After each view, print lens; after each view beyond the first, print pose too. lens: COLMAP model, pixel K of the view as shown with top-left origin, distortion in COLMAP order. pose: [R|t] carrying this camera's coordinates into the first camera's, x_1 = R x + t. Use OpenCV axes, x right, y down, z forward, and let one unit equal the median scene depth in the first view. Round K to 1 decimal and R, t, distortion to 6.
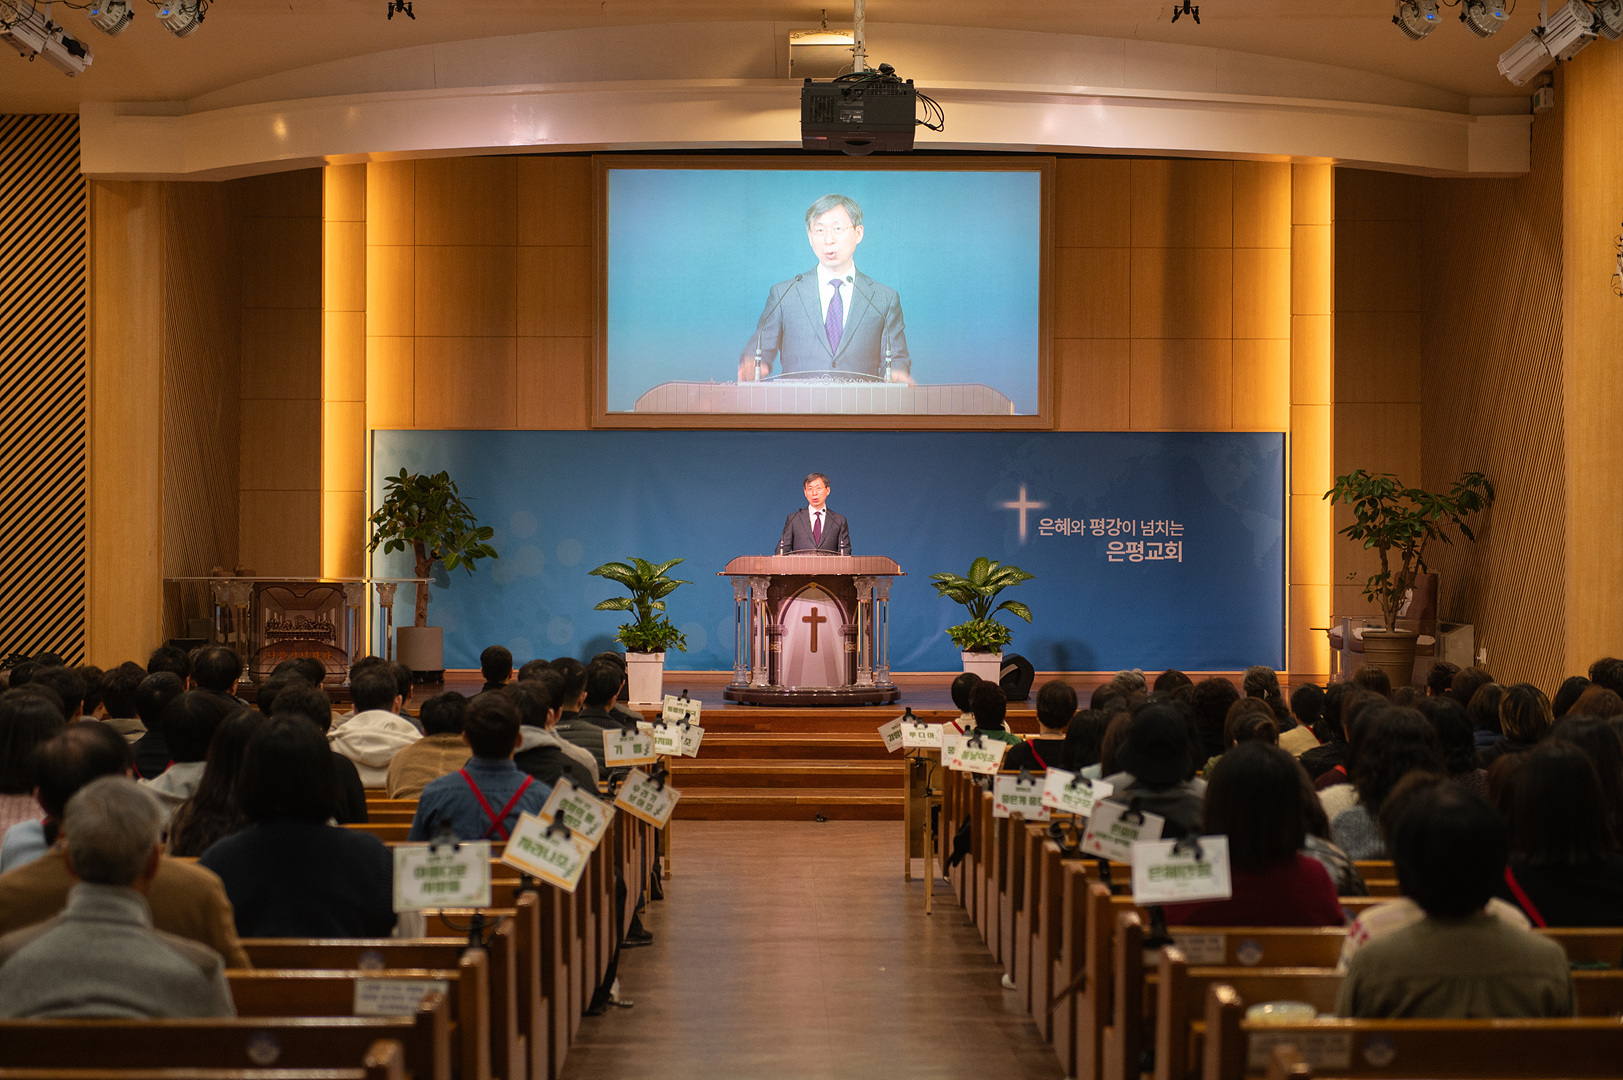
lens RADIAL K [[3211.6, 0, 814.8], [0, 3211.6, 546.3], [0, 0, 1]] dist [-0.025256, 0.000000]
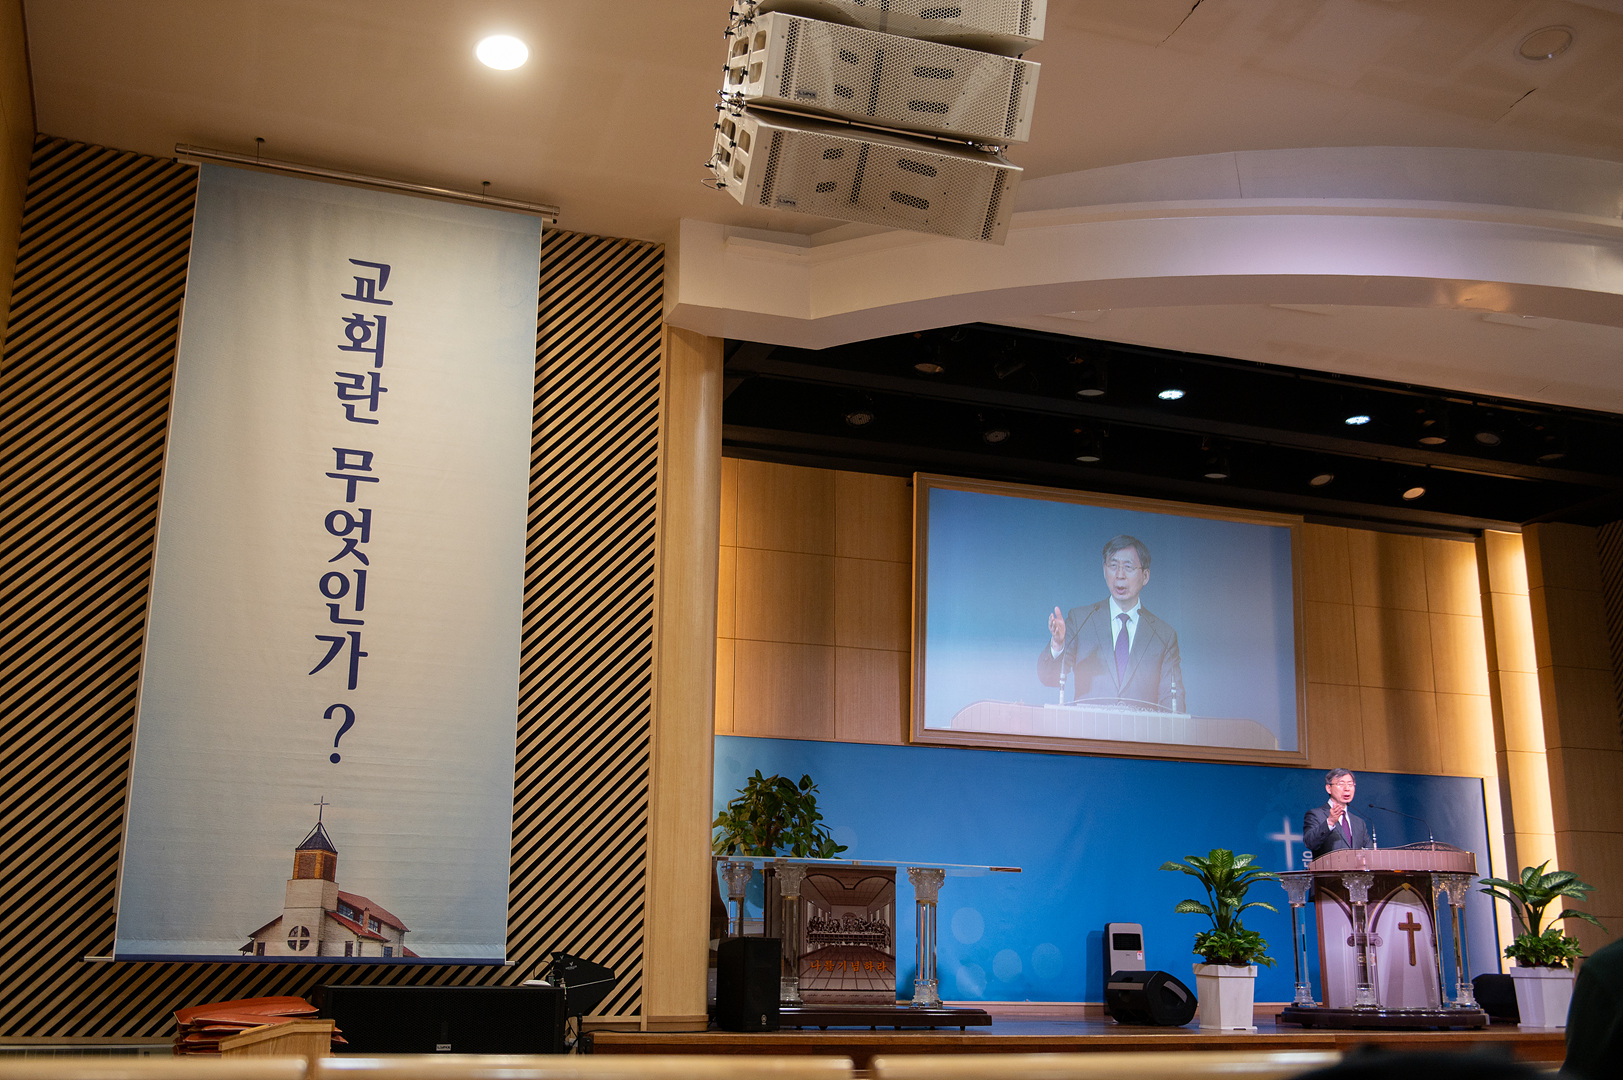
lens RADIAL K [[1653.1, 0, 798.5], [0, 1653.1, 524.6], [0, 0, 1]] dist [0.009912, 0.000000]
pose [[0.944049, 0.091134, 0.316964, -0.317904], [-0.005120, 0.964998, -0.262206, 0.037159], [-0.329765, 0.245912, 0.911472, 0.635678]]
